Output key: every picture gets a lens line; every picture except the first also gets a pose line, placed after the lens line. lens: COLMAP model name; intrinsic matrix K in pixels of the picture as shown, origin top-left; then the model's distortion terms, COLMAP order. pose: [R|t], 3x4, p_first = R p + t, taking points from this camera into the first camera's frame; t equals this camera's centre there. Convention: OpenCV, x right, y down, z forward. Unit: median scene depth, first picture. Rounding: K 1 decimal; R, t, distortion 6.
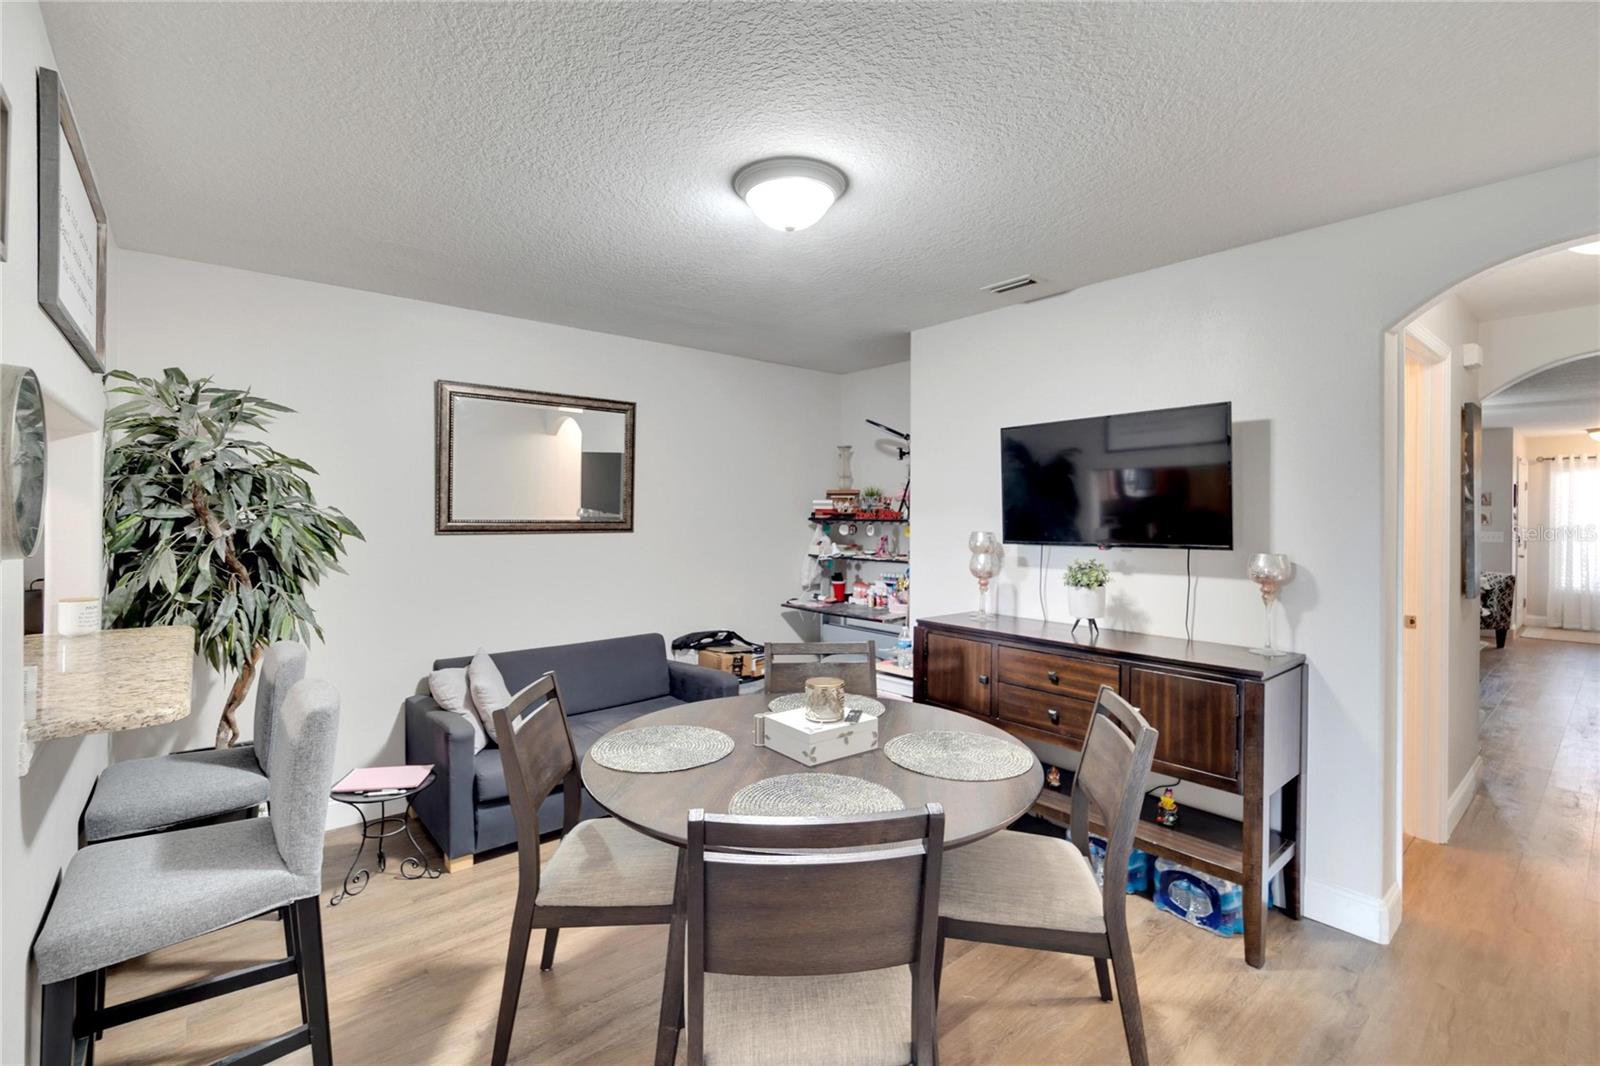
lens RADIAL K [[715.5, 0, 792.0], [0, 715.5, 516.5], [0, 0, 1]] dist [-0.003986, -0.000092]
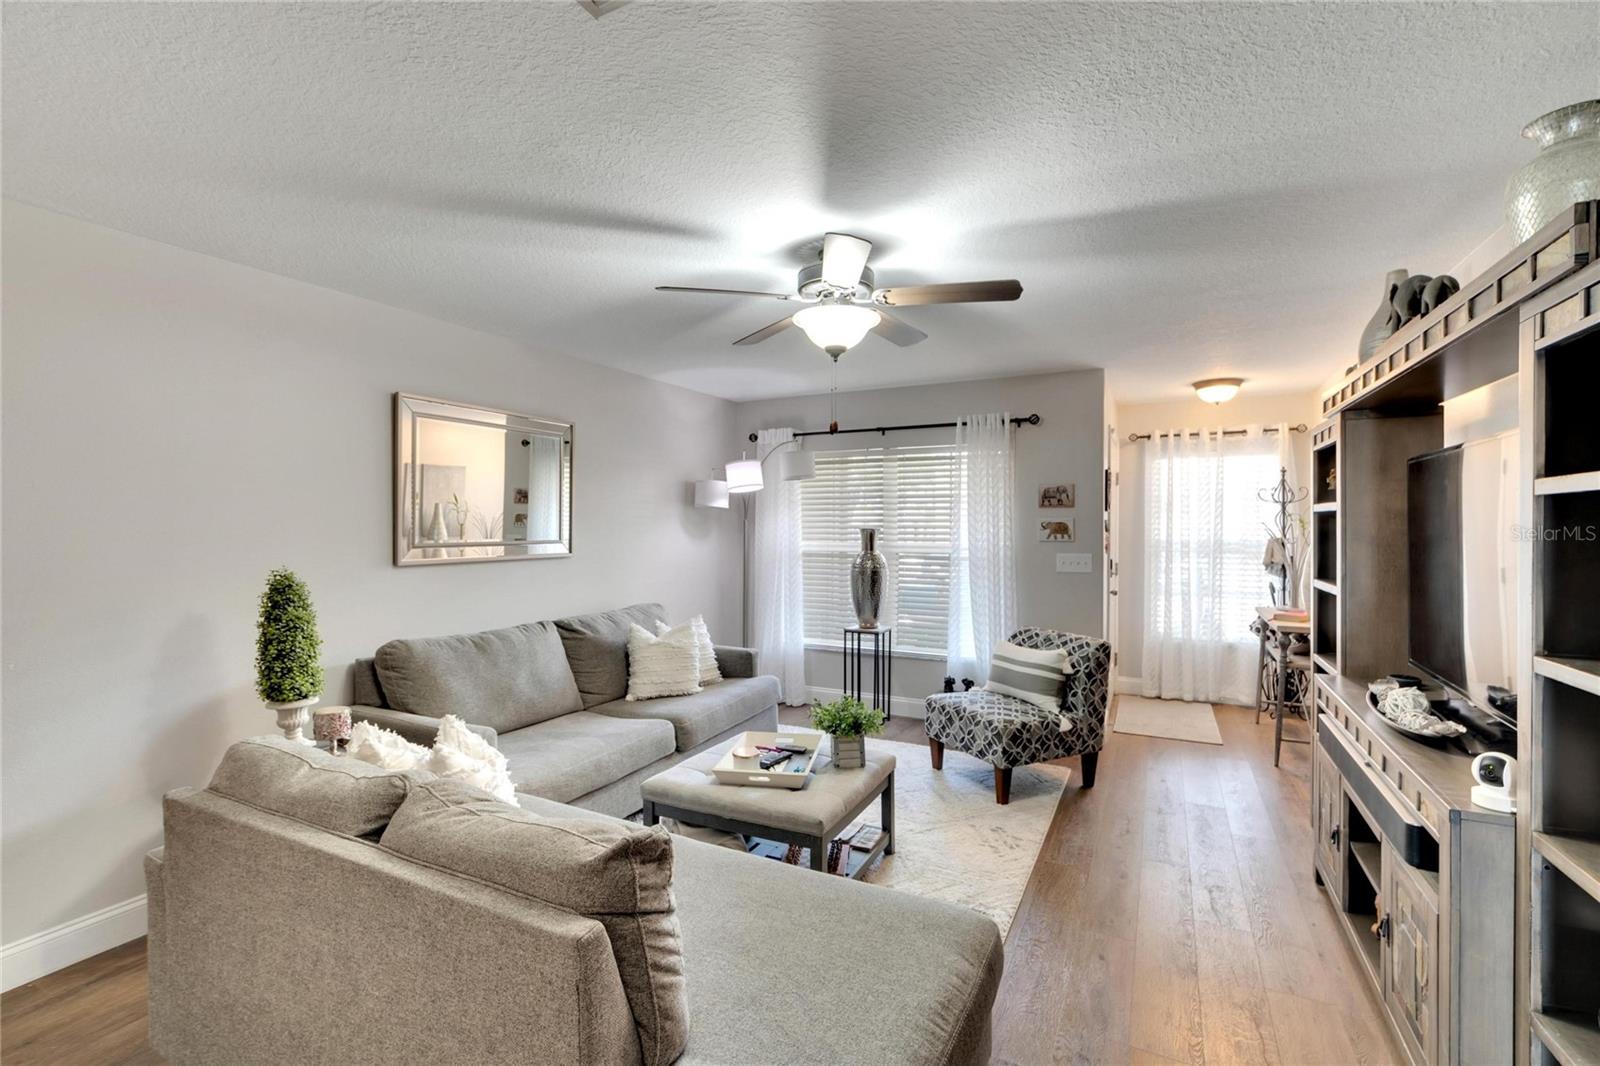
lens RADIAL K [[715.5, 0, 804.8], [0, 715.5, 525.7], [0, 0, 1]] dist [-0.003986, -0.000092]
pose [[0.917809, -0.004337, 0.396998, 0.550790], [0.004203, 0.999990, 0.001207, -0.002491], [-0.396999, 0.000561, 0.917819, 0.555370]]
